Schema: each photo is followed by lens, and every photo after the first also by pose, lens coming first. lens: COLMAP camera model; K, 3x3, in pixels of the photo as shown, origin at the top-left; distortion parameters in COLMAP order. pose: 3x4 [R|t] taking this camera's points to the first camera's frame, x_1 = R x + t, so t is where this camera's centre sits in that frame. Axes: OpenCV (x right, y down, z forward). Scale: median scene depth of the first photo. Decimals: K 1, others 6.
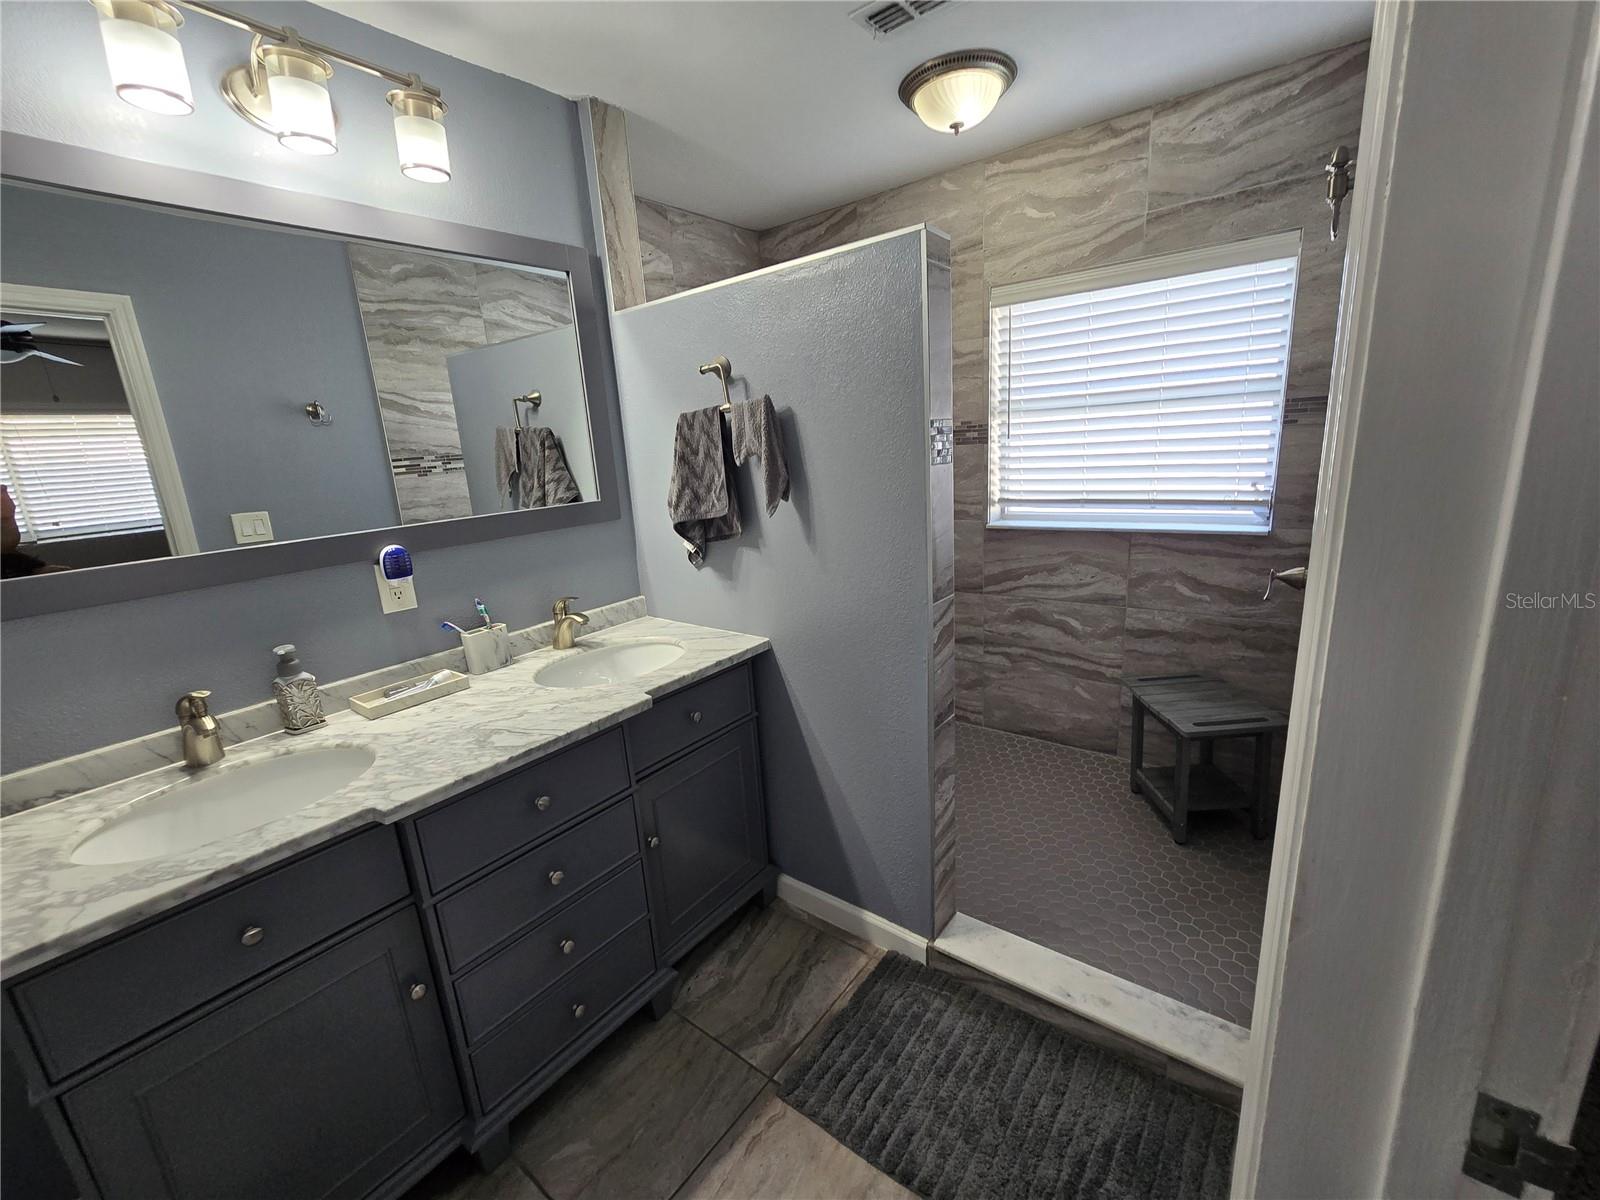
lens RADIAL K [[660.6, 0, 791.1], [0, 660.6, 601.9], [0, 0, 1]] dist [-0.006289, 0.001452]
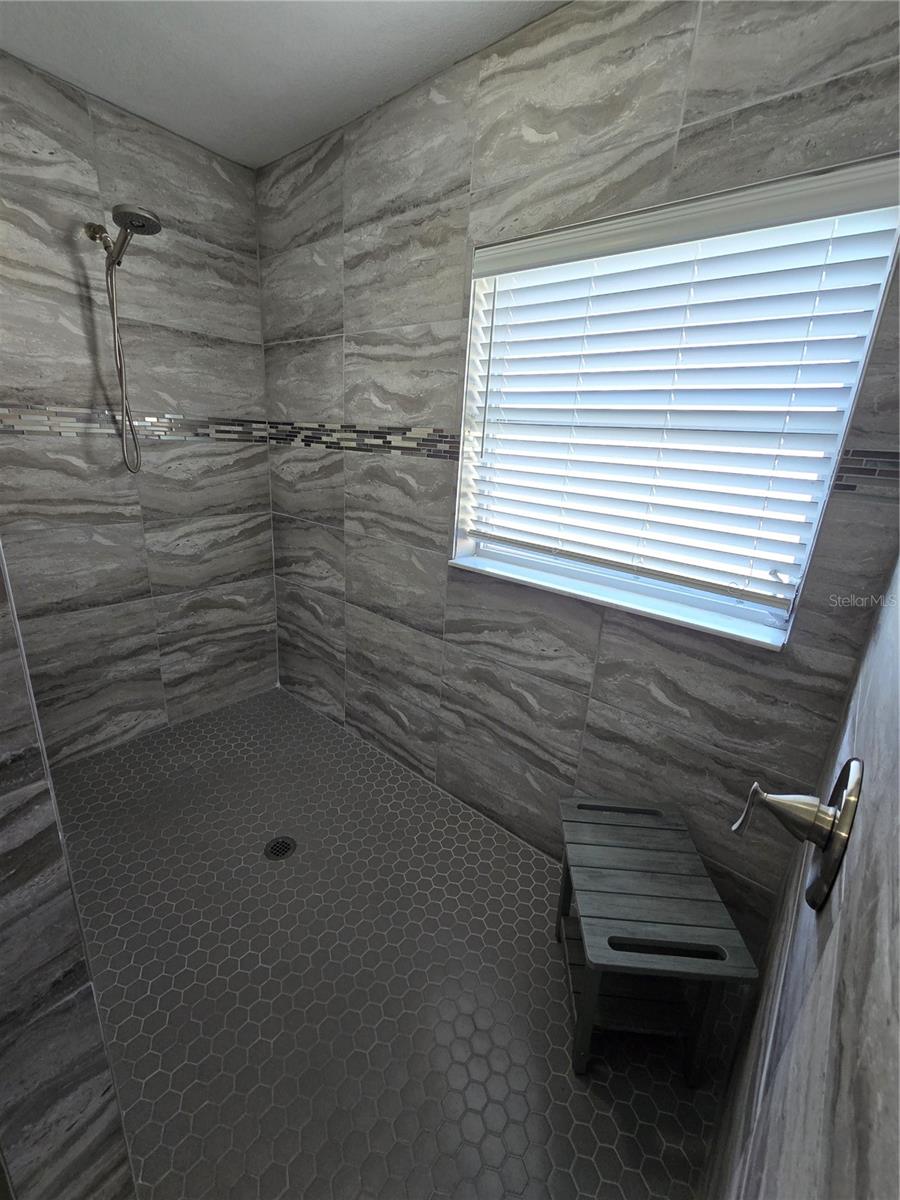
lens RADIAL K [[495.5, 0, 444.7], [0, 495.5, 594.2], [0, 0, 1]] dist [-0.006289, 0.001452]
pose [[0.991543, 0.129700, 0.004552, 0.359854], [-0.129729, 0.989547, 0.062981, -0.140475], [0.003664, -0.063039, 0.998004, 0.480246]]
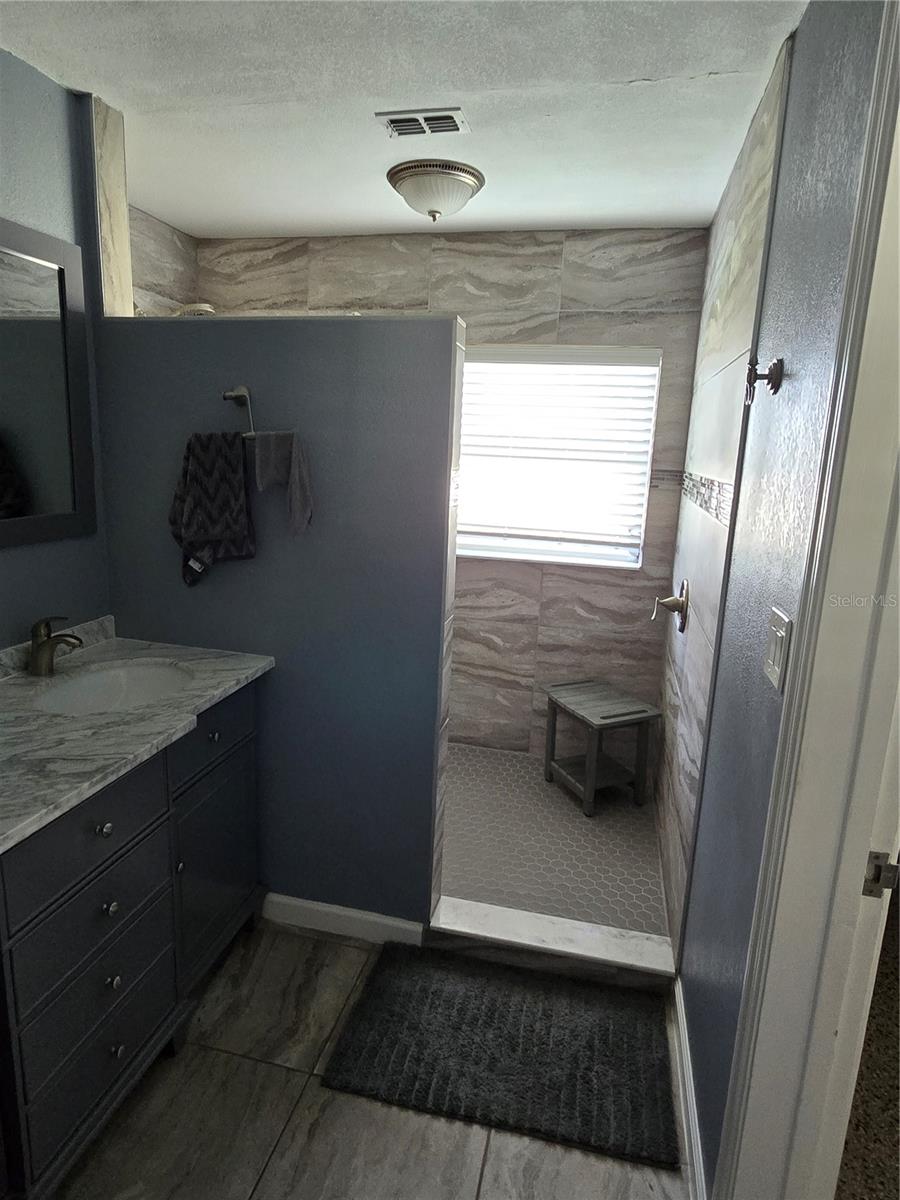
lens RADIAL K [[707.0, 0, 441.4], [0, 707.0, 589.5], [0, 0, 1]] dist [0.000956, -0.001649]
pose [[0.904098, 0.017678, 0.426959, -0.223180], [0.001923, 0.998965, -0.045434, 0.000303], [-0.427320, 0.041898, 0.903129, -0.095401]]
